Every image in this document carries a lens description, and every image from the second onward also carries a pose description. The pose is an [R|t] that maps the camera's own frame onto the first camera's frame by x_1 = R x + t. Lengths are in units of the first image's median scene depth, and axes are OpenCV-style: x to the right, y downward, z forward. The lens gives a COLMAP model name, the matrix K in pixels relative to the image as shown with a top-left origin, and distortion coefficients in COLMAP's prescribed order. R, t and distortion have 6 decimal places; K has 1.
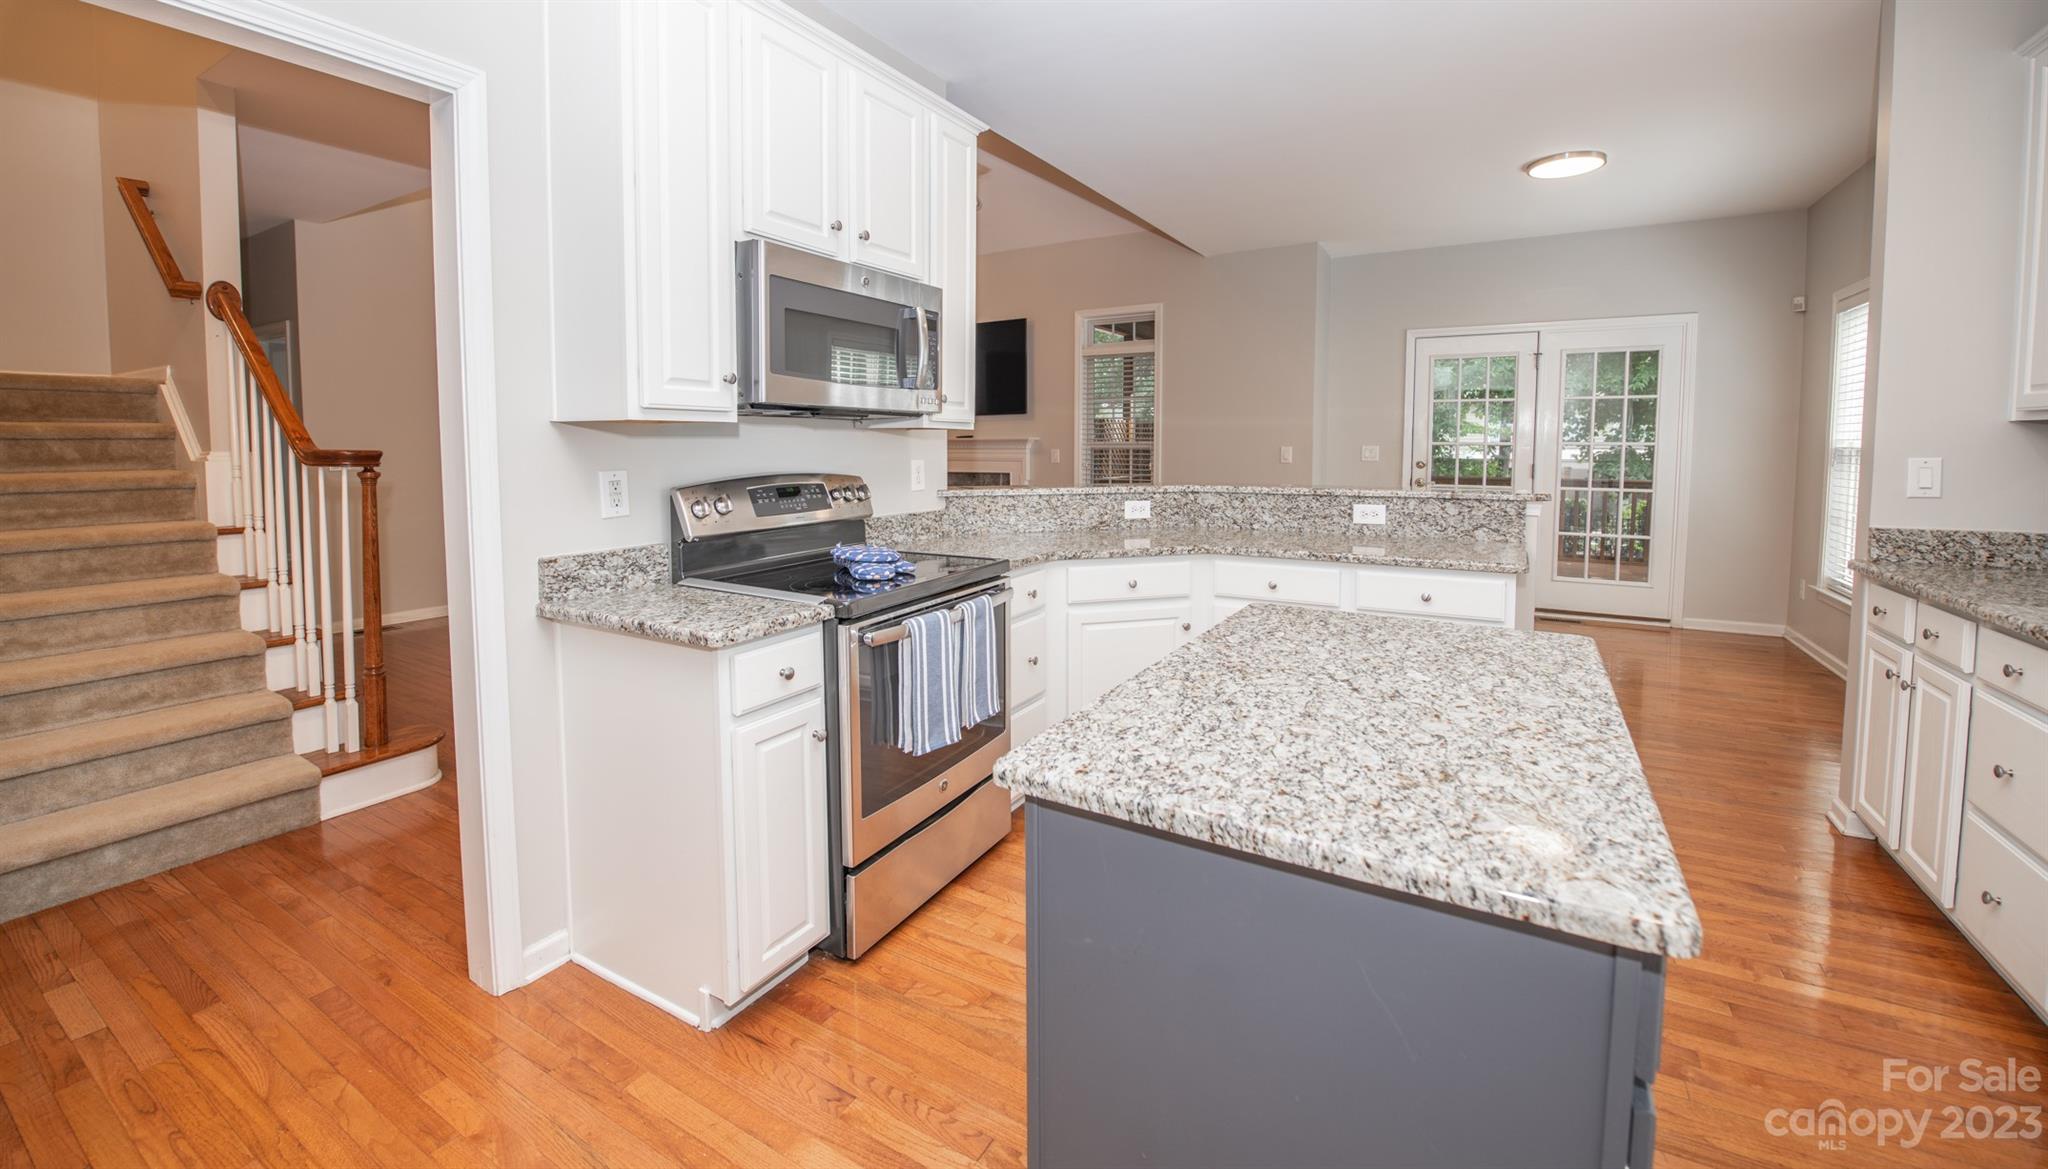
lens RADIAL K [[821.6, 0, 997.2], [0, 821.6, 488.7], [0, 0, 1]] dist [-0.020851, -0.000018]
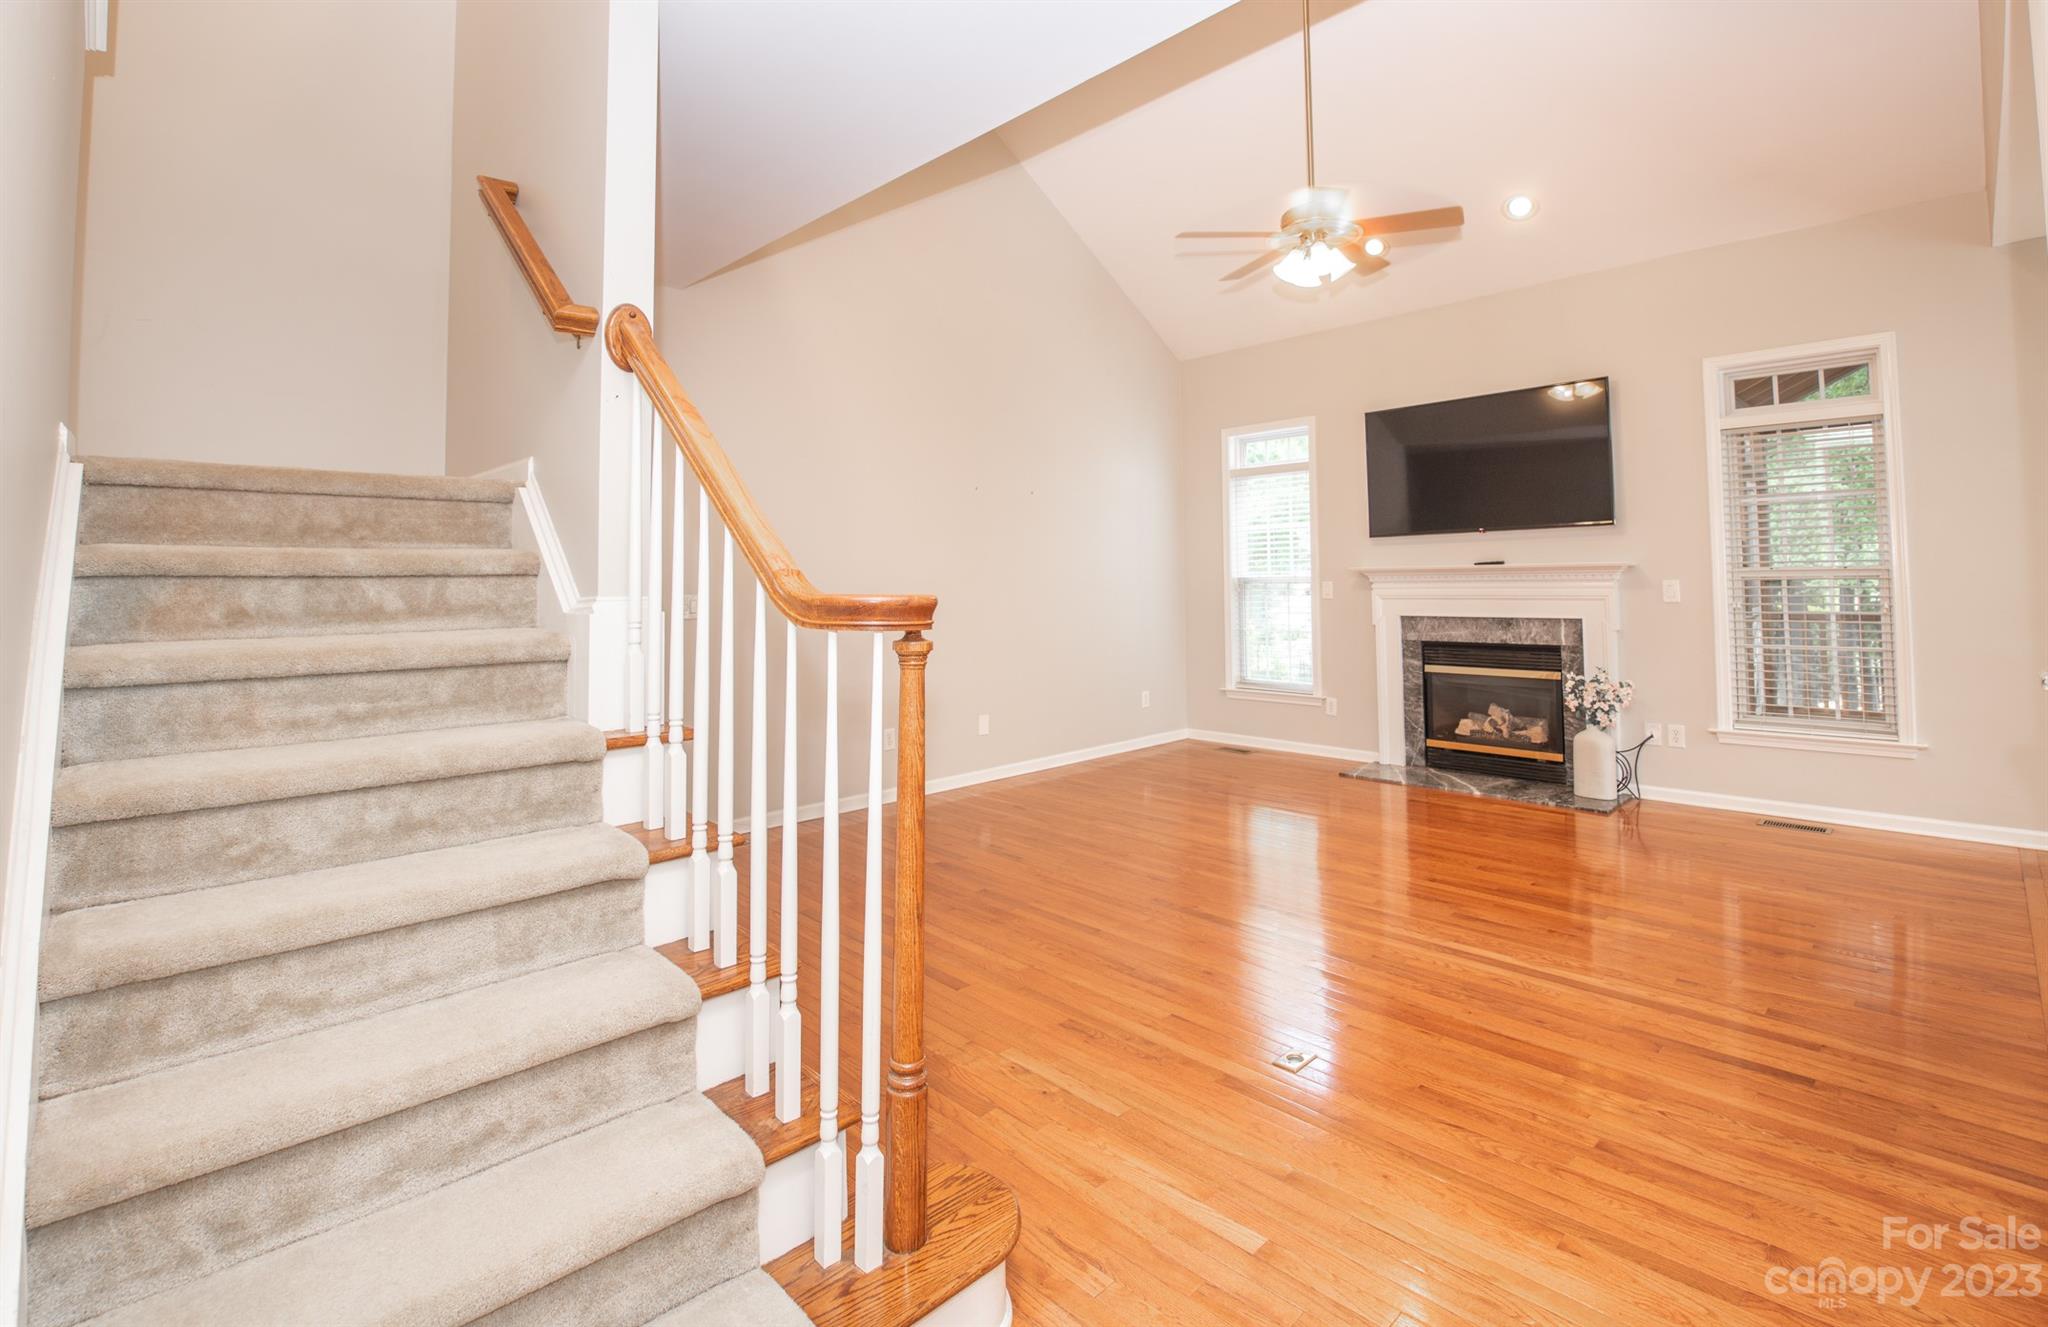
lens RADIAL K [[948.1, 0, 1023.8], [0, 948.1, 512.1], [0, 0, 1]] dist [-0.013055, -0.000858]
pose [[0.968704, -0.026580, -0.246790, -0.551551], [-0.003272, 0.992796, -0.119771, -0.028497], [0.248196, 0.116830, 0.961639, 0.452485]]
